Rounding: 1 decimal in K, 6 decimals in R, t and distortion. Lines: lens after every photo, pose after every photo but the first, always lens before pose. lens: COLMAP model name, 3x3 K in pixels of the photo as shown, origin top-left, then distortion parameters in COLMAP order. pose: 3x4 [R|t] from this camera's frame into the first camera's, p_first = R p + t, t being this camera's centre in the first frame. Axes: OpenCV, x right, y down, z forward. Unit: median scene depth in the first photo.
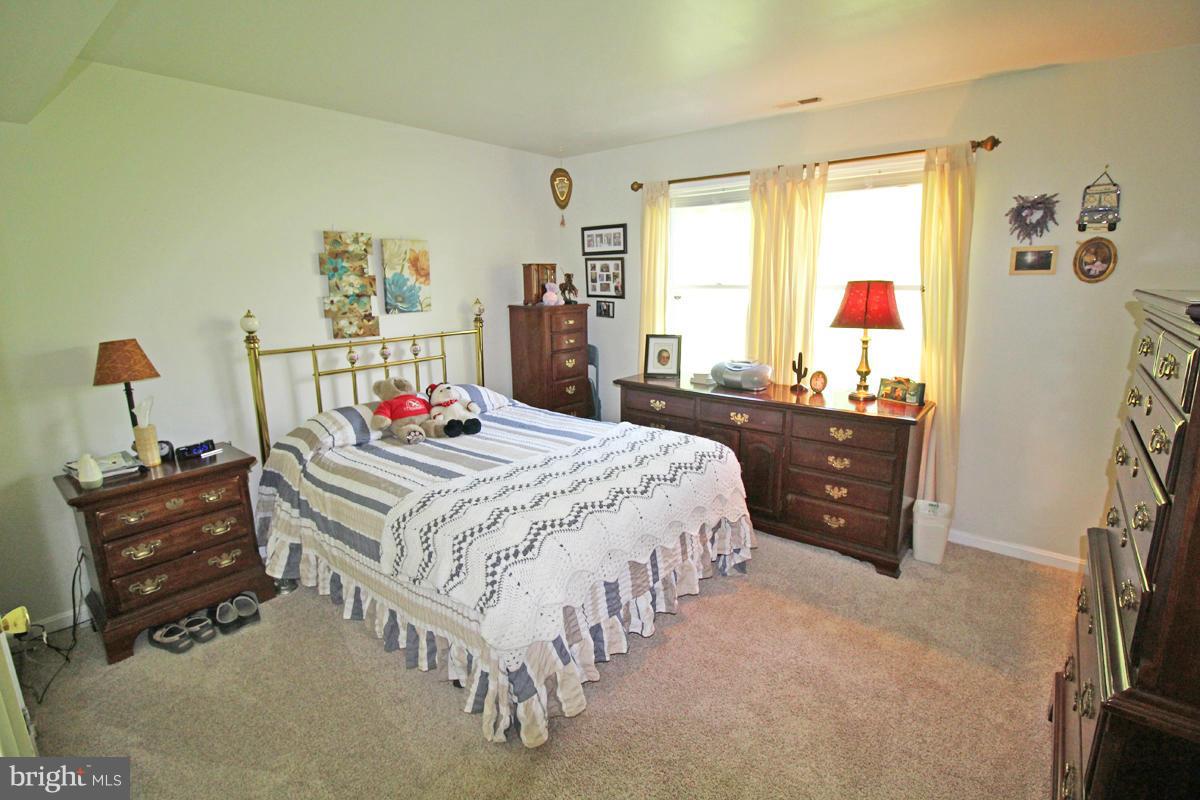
lens RADIAL K [[556.6, 0, 599.9], [0, 556.6, 389.6], [0, 0, 1]] dist [-0.000506, -0.012787]
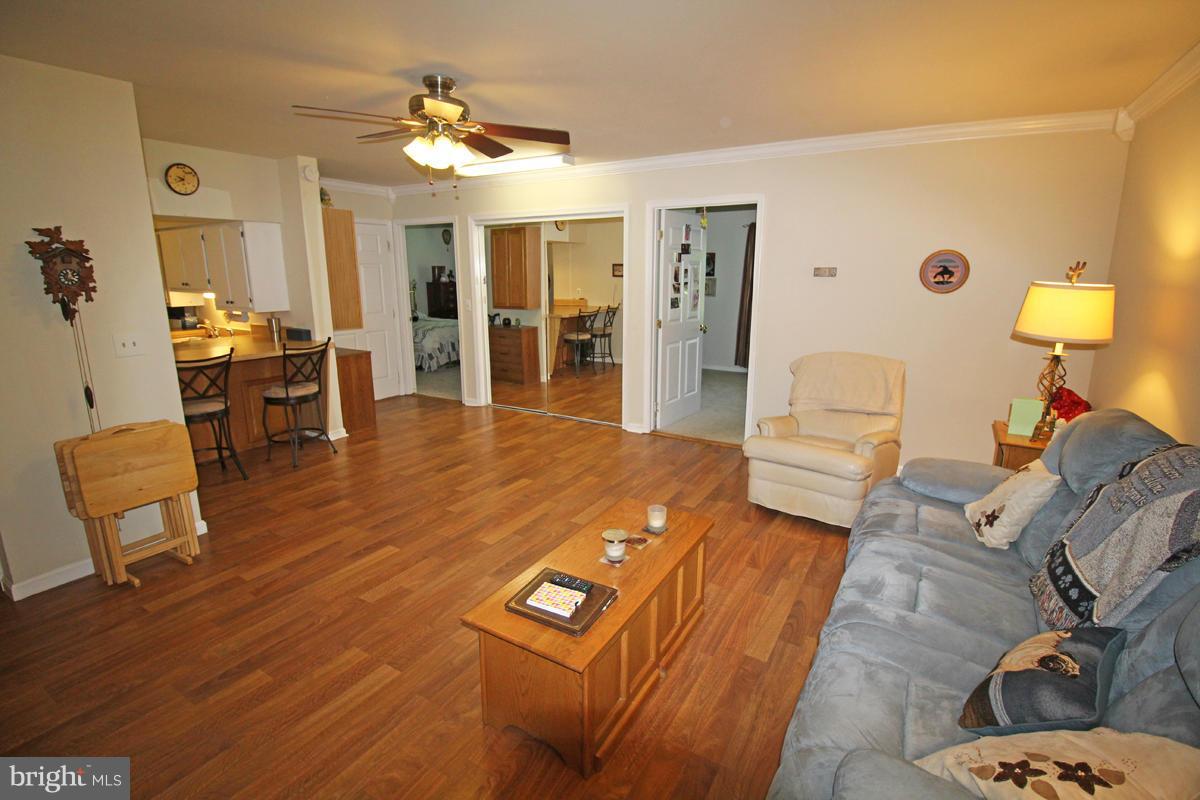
lens RADIAL K [[556.6, 0, 599.9], [0, 556.6, 389.6], [0, 0, 1]] dist [-0.000506, -0.012787]
pose [[0.990960, -0.024718, 0.131858, 0.284380], [0.024955, 0.999689, -0.000151, 0.371992], [-0.131813, 0.003440, 0.991269, -1.684319]]
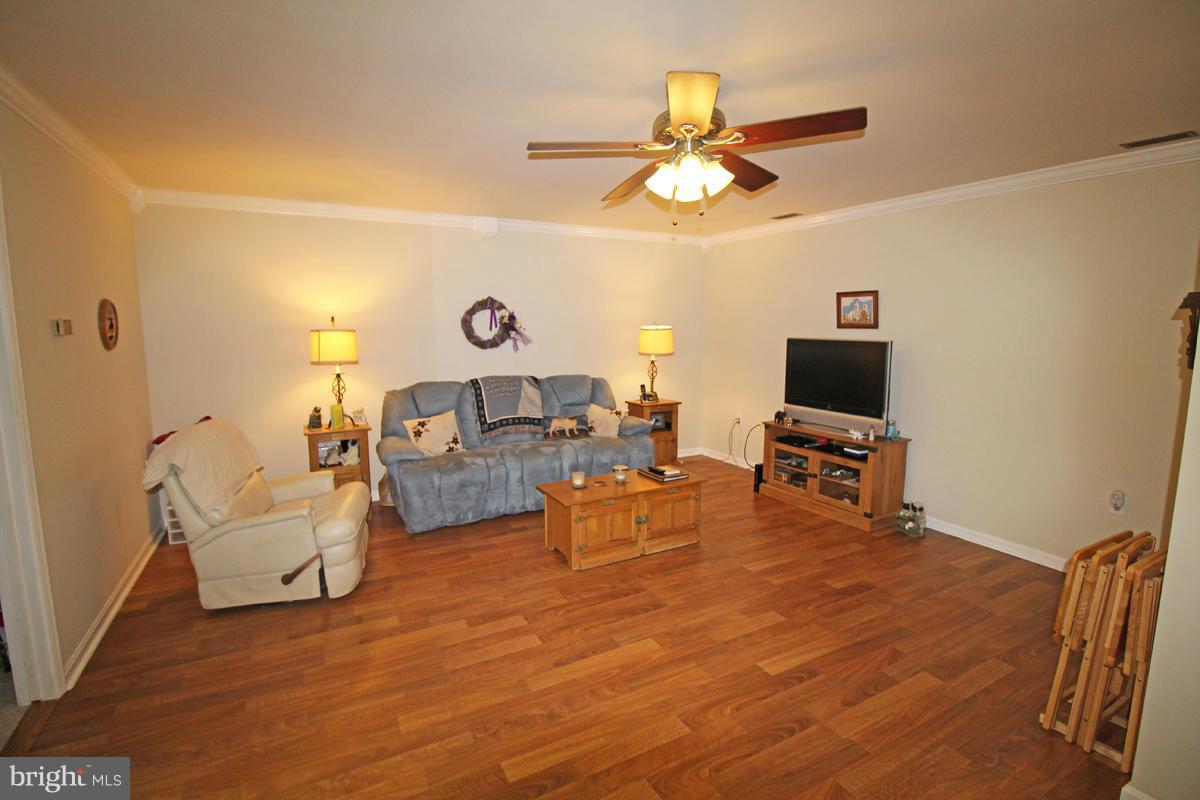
lens RADIAL K [[556.6, 0, 599.9], [0, 556.6, 389.6], [0, 0, 1]] dist [-0.000506, -0.012787]
pose [[-0.924462, -0.044066, 0.378720, -0.447993], [0.083672, 0.945638, 0.314274, -0.510365], [-0.371981, 0.322222, -0.870519, 2.341172]]
